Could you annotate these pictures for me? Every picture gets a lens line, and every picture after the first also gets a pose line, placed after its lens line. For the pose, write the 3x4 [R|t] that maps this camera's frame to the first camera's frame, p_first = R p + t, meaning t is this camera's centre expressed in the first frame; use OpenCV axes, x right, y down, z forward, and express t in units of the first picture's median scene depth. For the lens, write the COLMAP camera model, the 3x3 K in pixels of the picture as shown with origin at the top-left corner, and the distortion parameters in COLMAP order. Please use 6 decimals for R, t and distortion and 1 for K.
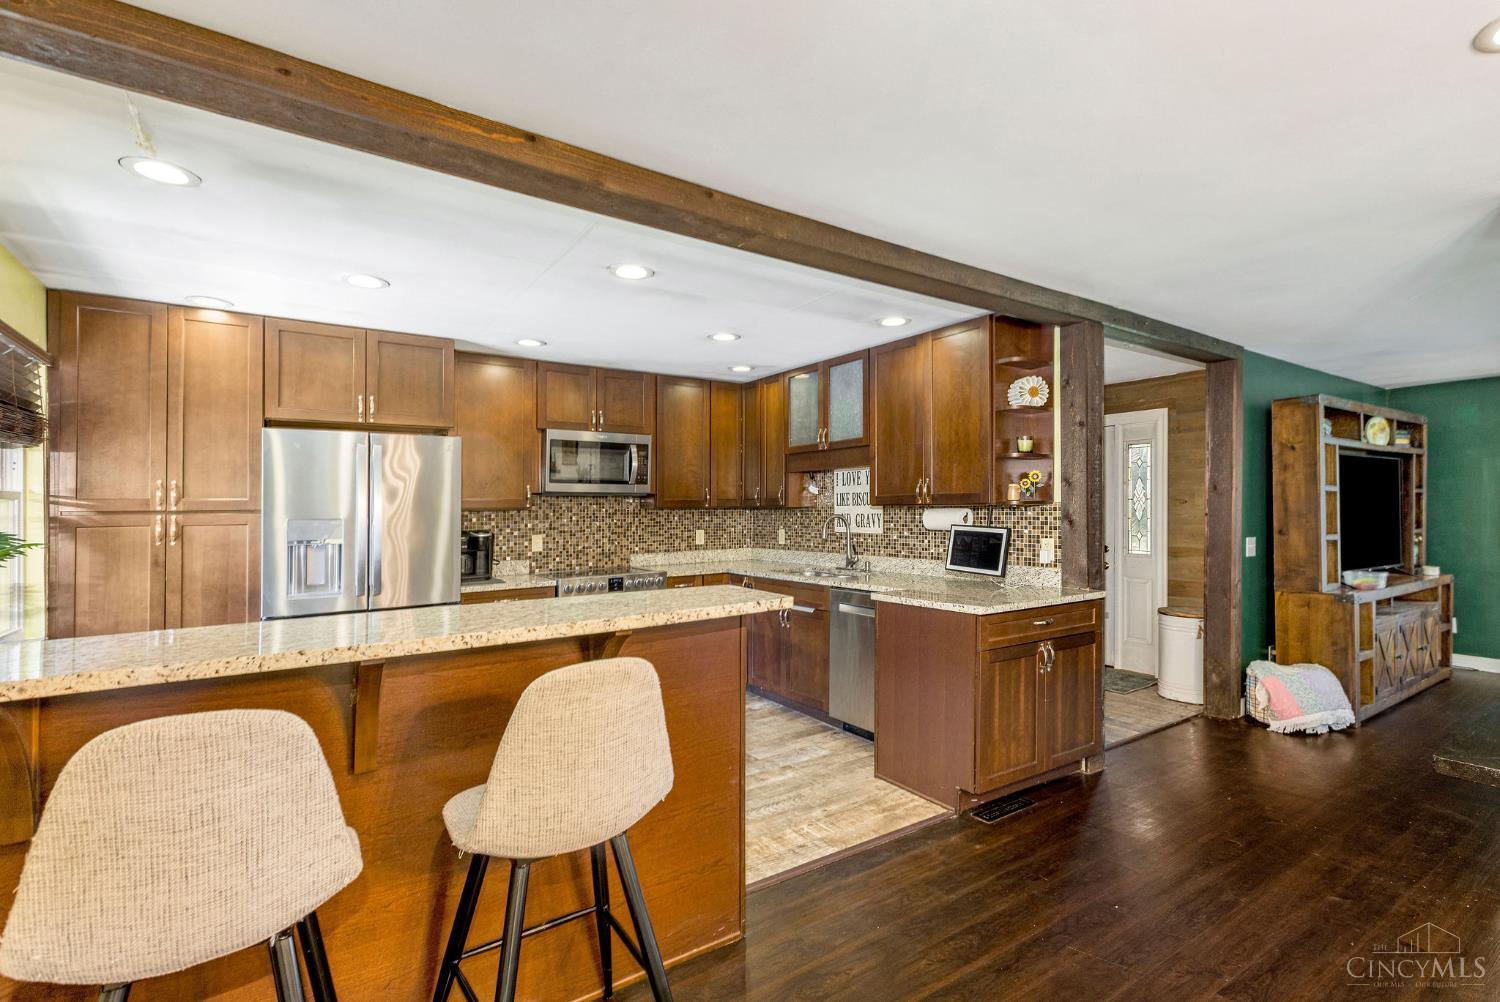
lens RADIAL K [[692.4, 0, 750.0], [0, 692.4, 501.0], [0, 0, 1]] dist [0.000401, 0.000104]
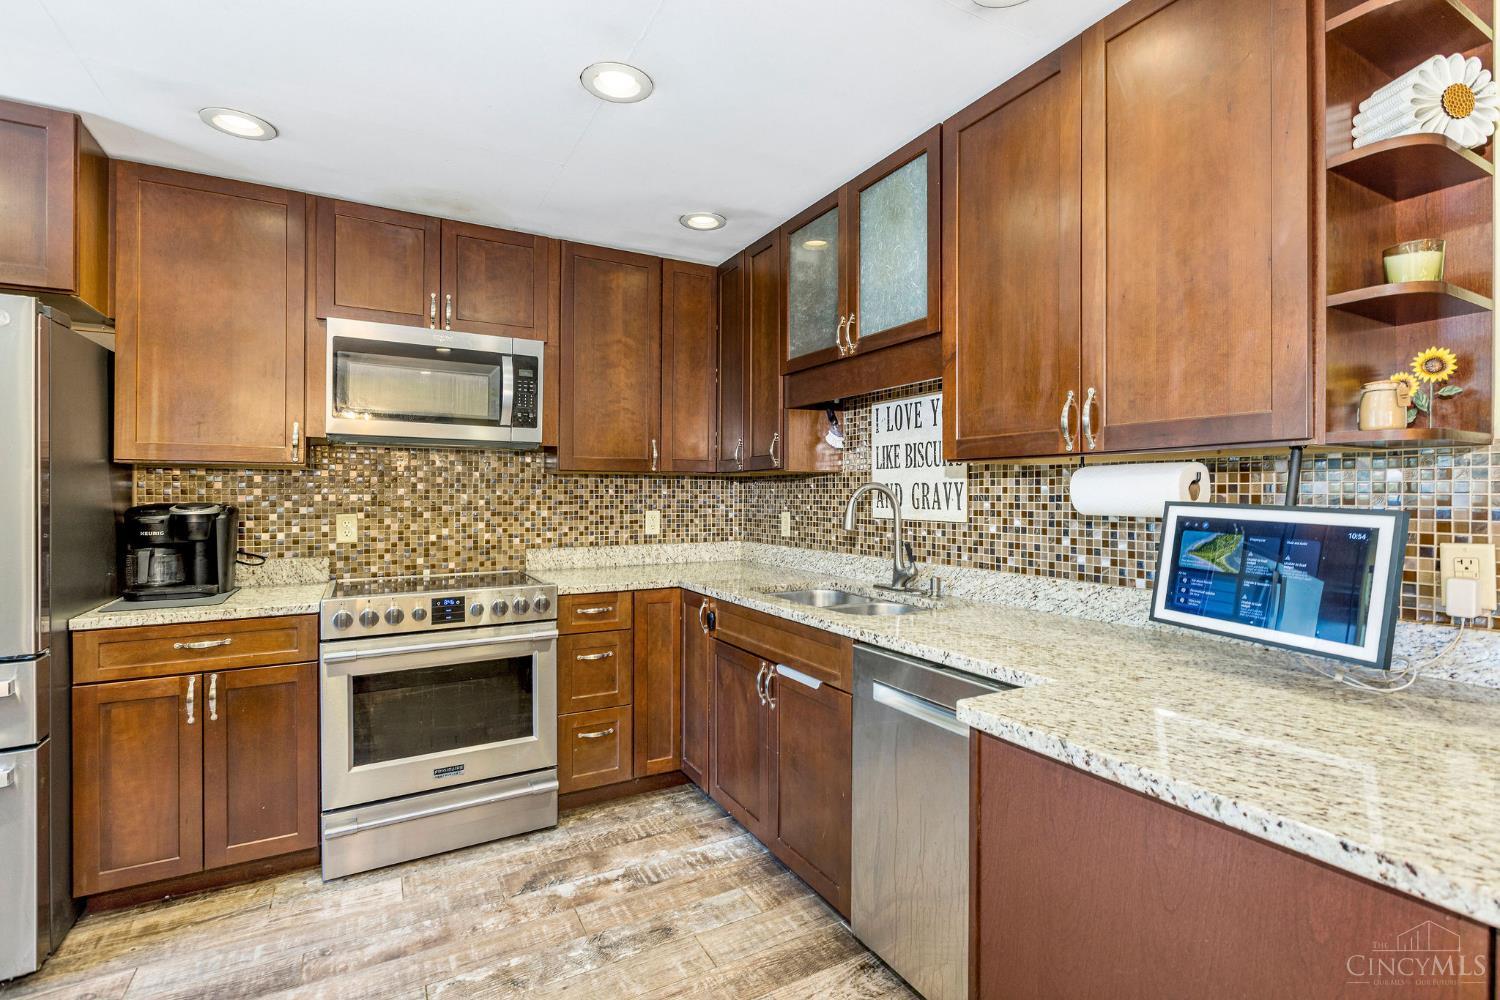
lens RADIAL K [[694.4, 0, 745.2], [0, 694.4, 494.3], [0, 0, 1]] dist [0.000201, 0.000281]
pose [[0.996299, 0.013290, -0.084916, 0.070517], [-0.012292, 0.999849, 0.012267, 0.021580], [0.085066, -0.011178, 0.996313, 0.459140]]
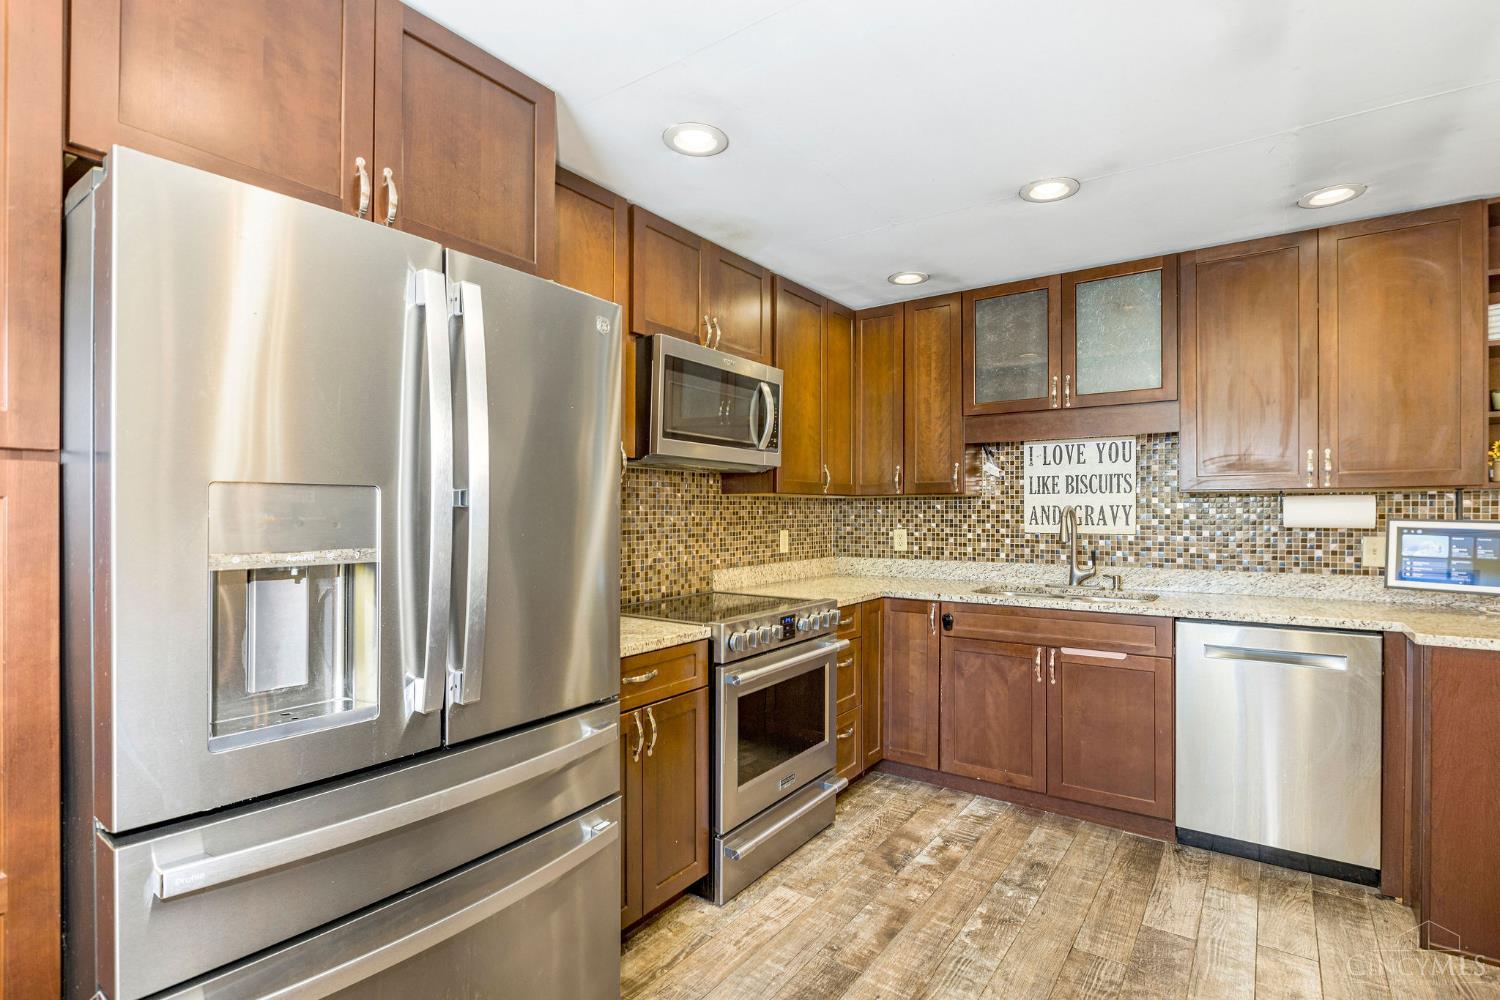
lens RADIAL K [[713.0, 0, 756.3], [0, 713.0, 508.1], [0, 0, 1]] dist [-0.000793, -0.000373]
pose [[0.934861, 0.011182, 0.354838, -0.387942], [-0.012488, 0.999921, 0.001391, 0.023472], [-0.354795, -0.005732, 0.934927, 0.444568]]
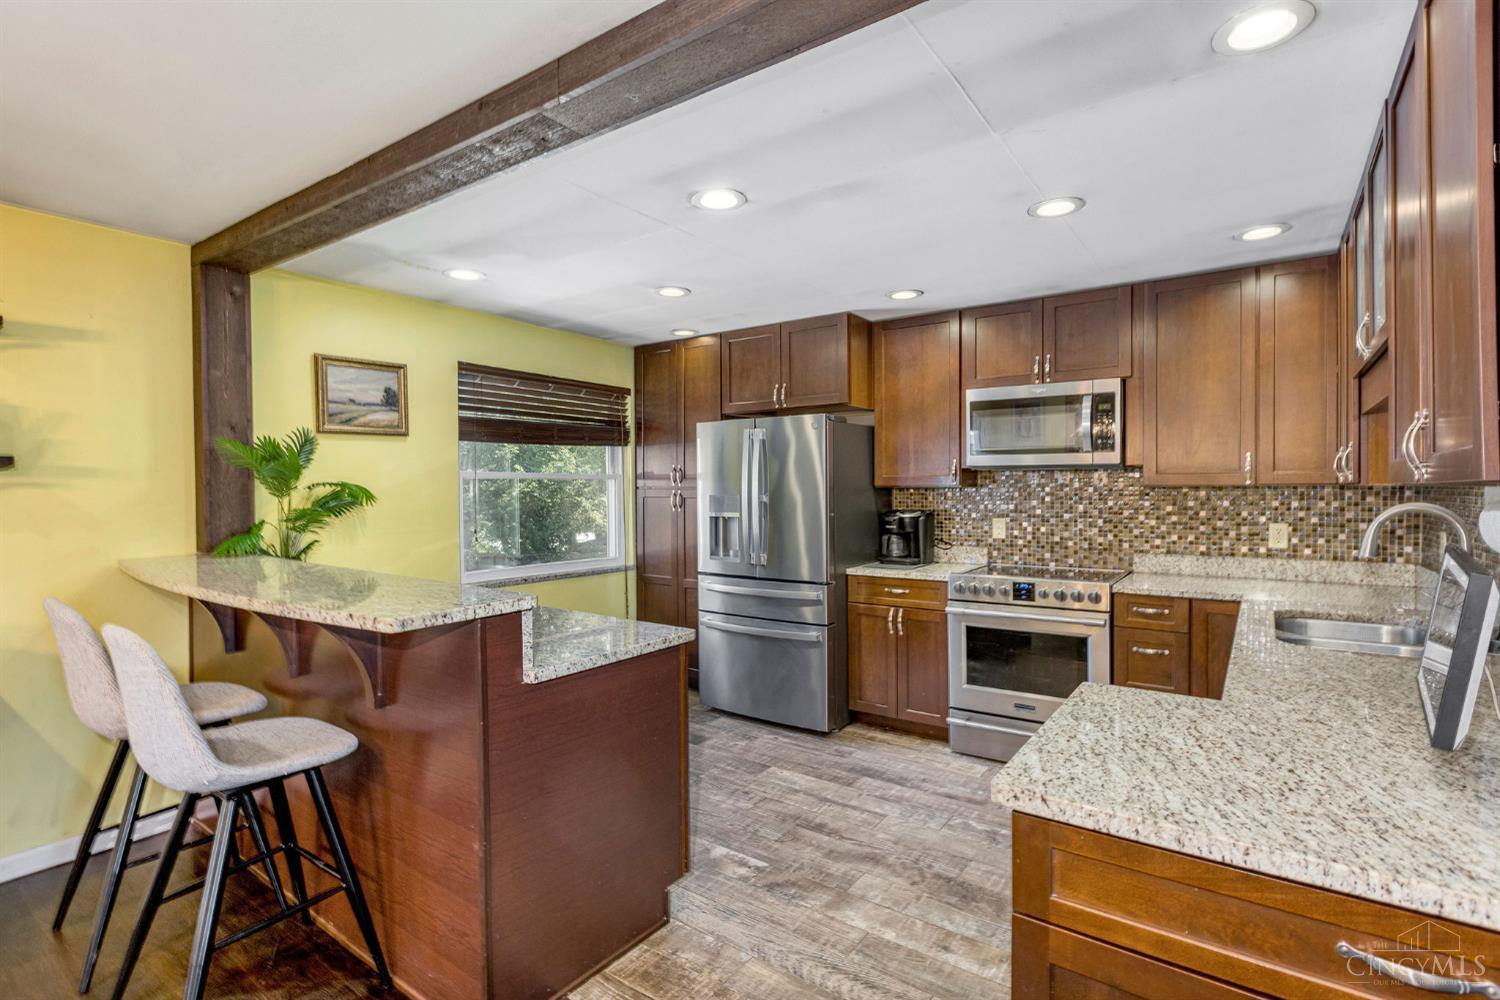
lens RADIAL K [[702.1, 0, 772.8], [0, 702.1, 483.0], [0, 0, 1]] dist [-0.000831, -0.000242]
pose [[0.372209, 0.002074, -0.928146, 0.368873], [0.011515, 0.999910, 0.006853, -0.001959], [0.928077, -0.013238, 0.372152, 0.446005]]
